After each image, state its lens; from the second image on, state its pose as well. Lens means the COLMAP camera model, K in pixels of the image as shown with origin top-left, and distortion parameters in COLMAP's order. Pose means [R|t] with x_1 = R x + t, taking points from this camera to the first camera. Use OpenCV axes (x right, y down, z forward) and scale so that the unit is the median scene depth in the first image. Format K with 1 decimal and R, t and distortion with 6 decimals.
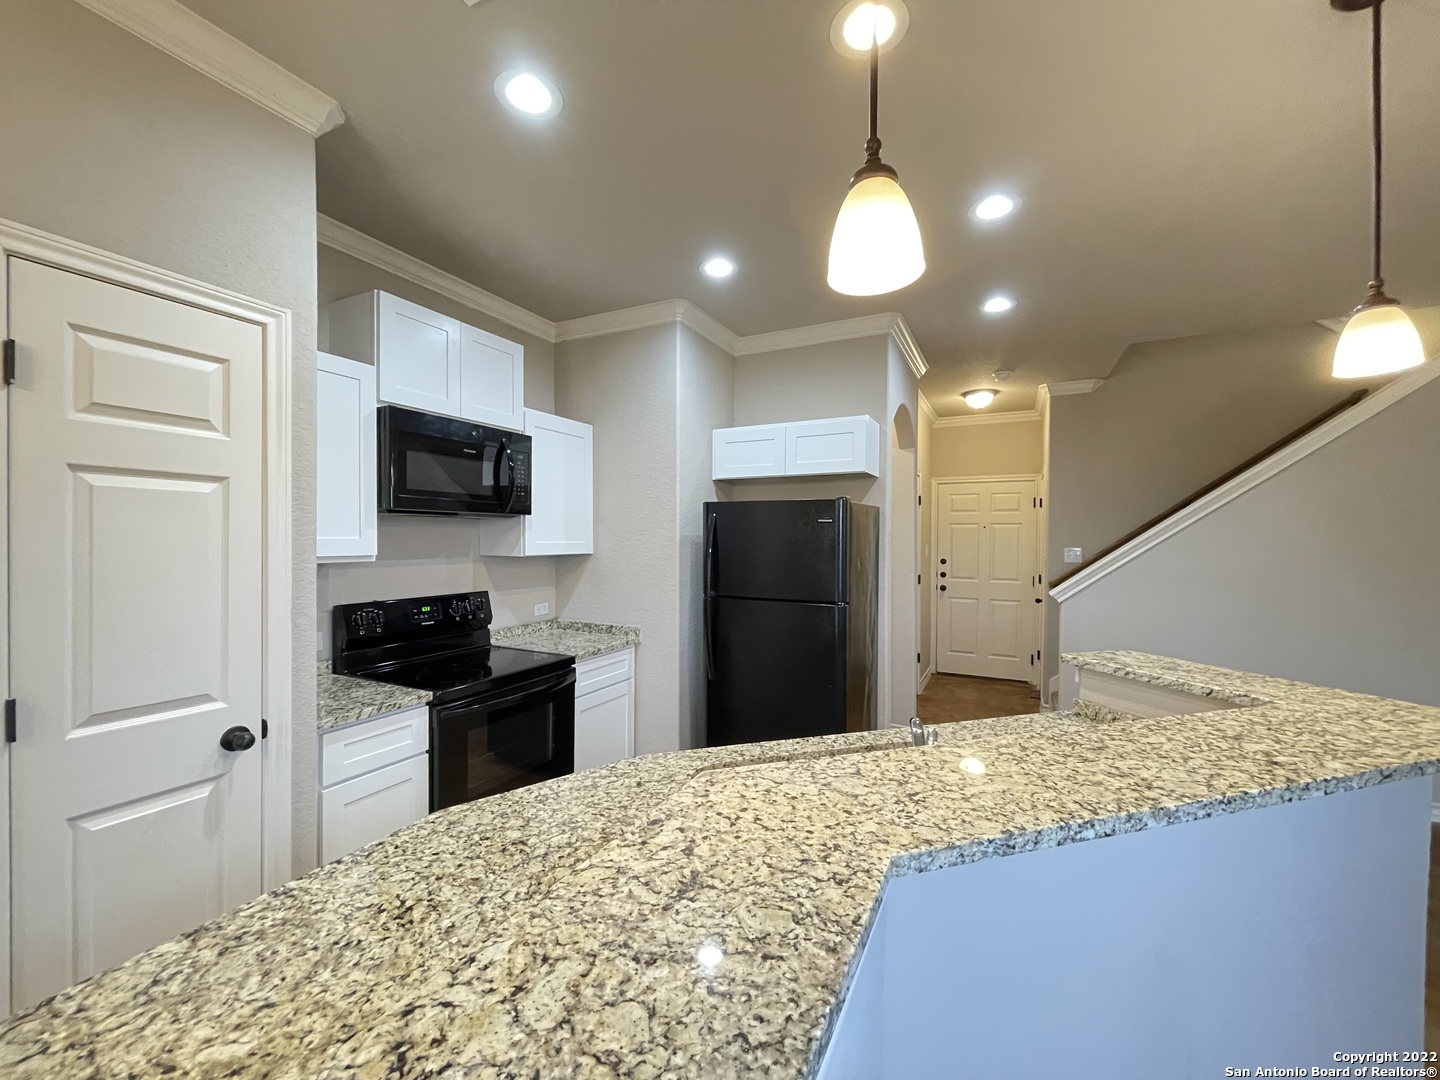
lens RADIAL K [[575.9, 0, 713.1], [0, 575.9, 541.0], [0, 0, 1]] dist [-0.002267, 0.000744]
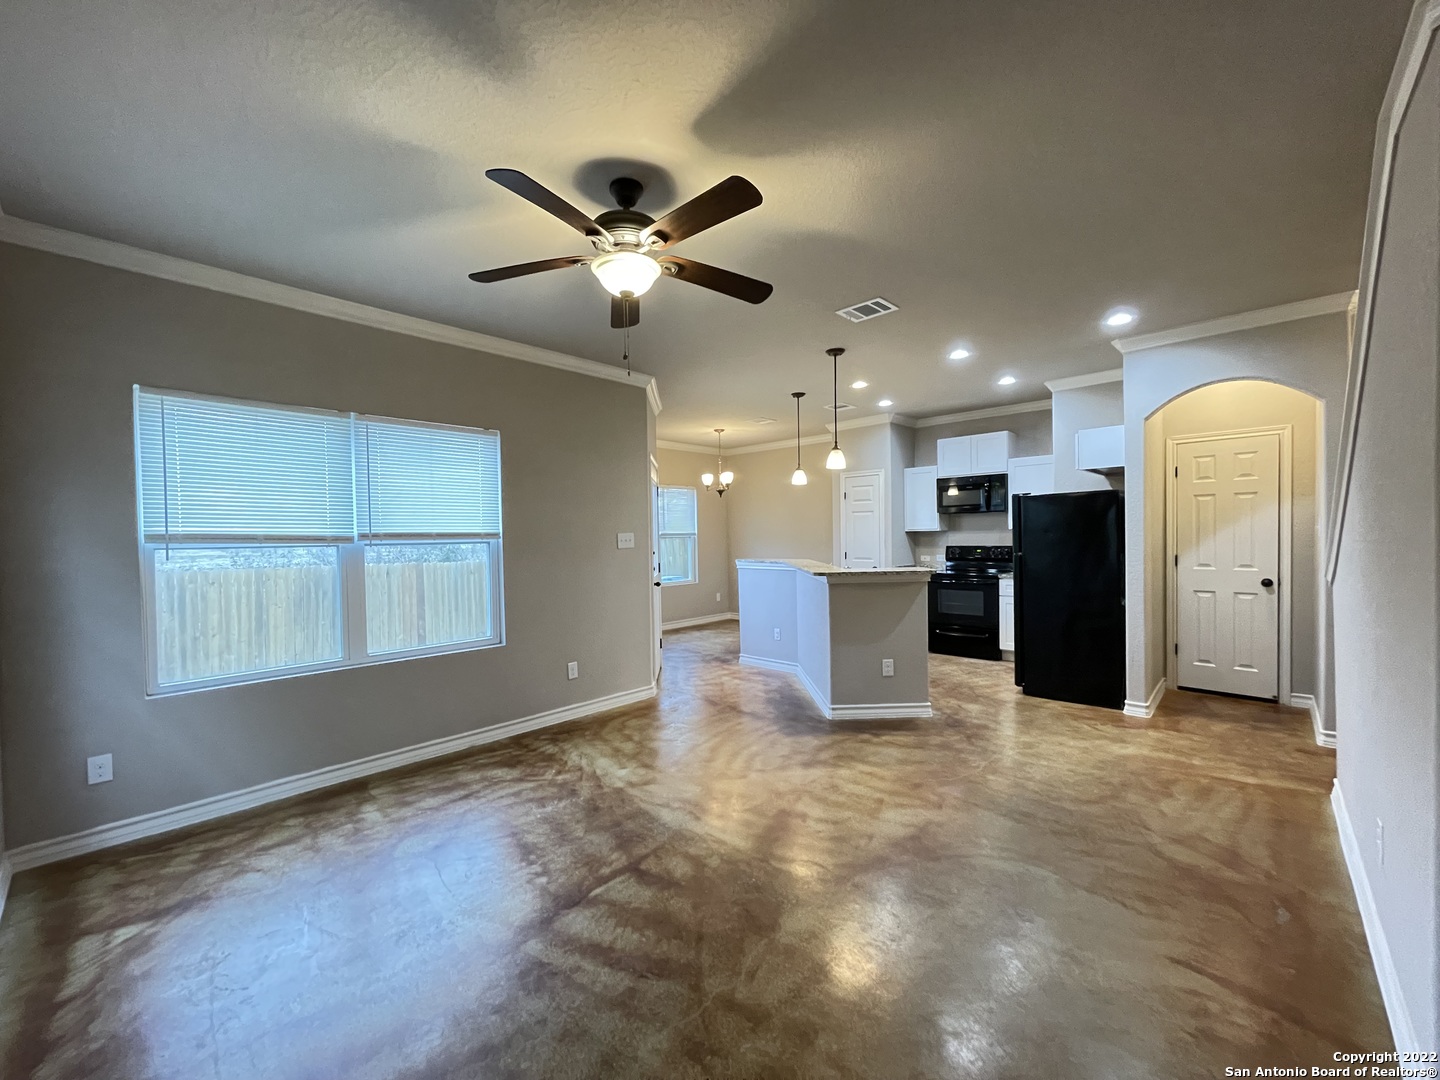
lens RADIAL K [[575.9, 0, 713.1], [0, 575.9, 541.0], [0, 0, 1]] dist [-0.002267, 0.000744]
pose [[-0.280744, 0.012928, -0.959696, 5.379482], [0.010761, 0.999889, 0.010321, 0.094520], [0.959722, -0.007430, -0.280852, 1.469007]]
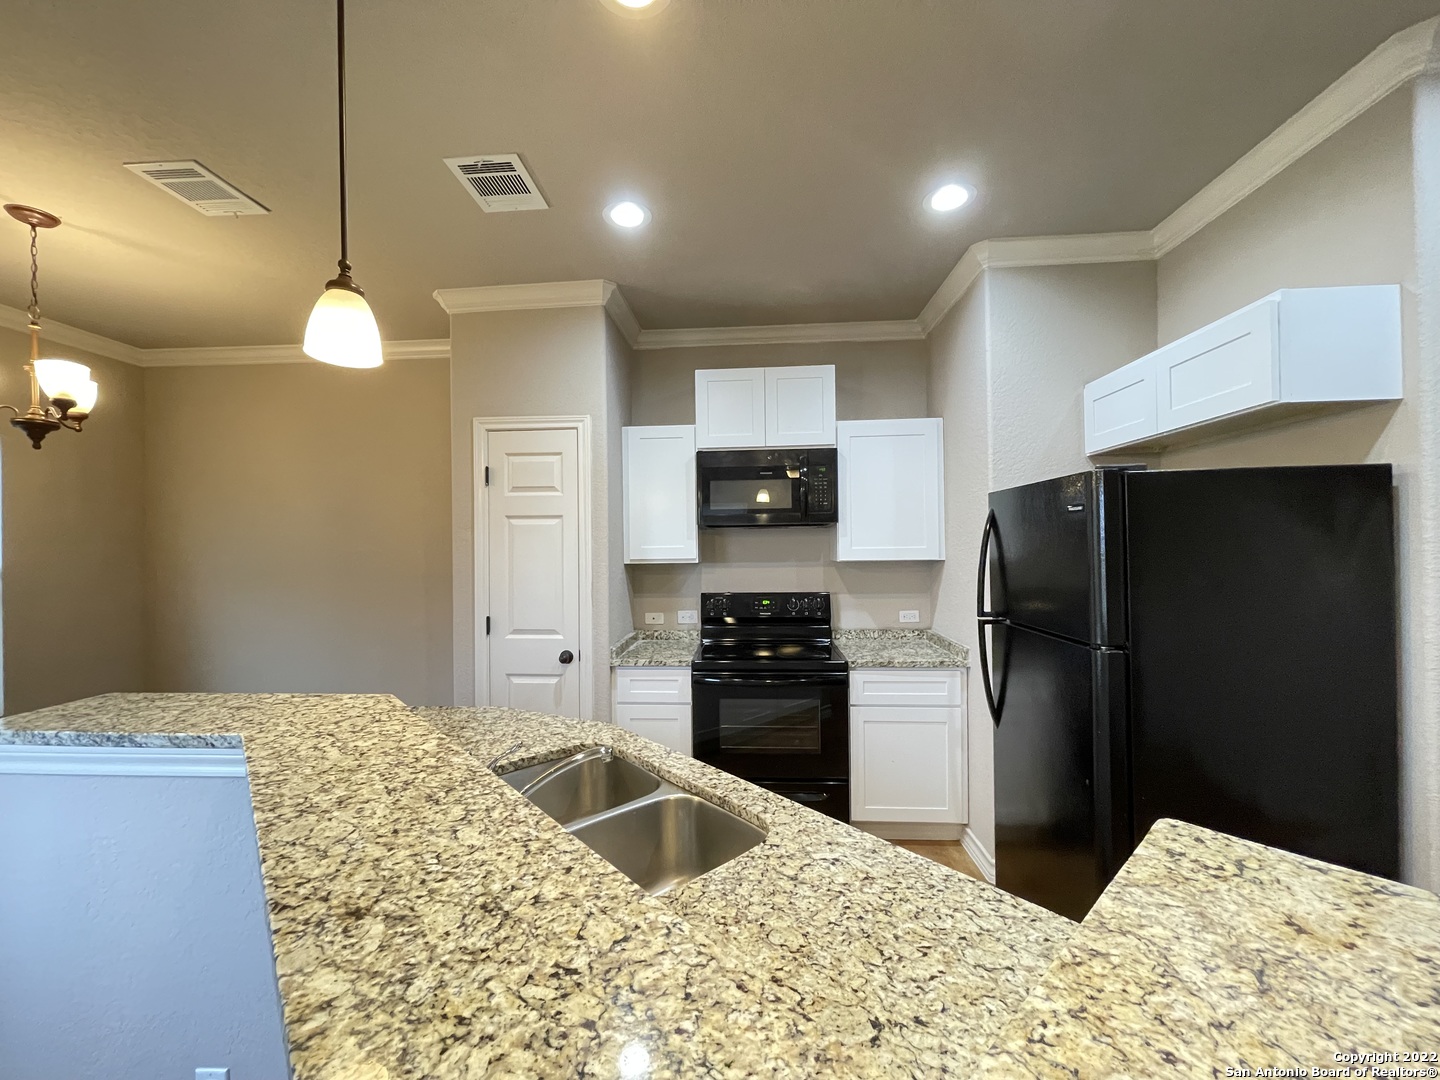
lens RADIAL K [[575.9, 0, 713.1], [0, 575.9, 541.0], [0, 0, 1]] dist [-0.002267, 0.000744]
pose [[0.402117, -0.020011, -0.915370, 1.464912], [0.009877, 0.999798, -0.017518, 0.014677], [0.915535, -0.001997, 0.402233, 0.962820]]
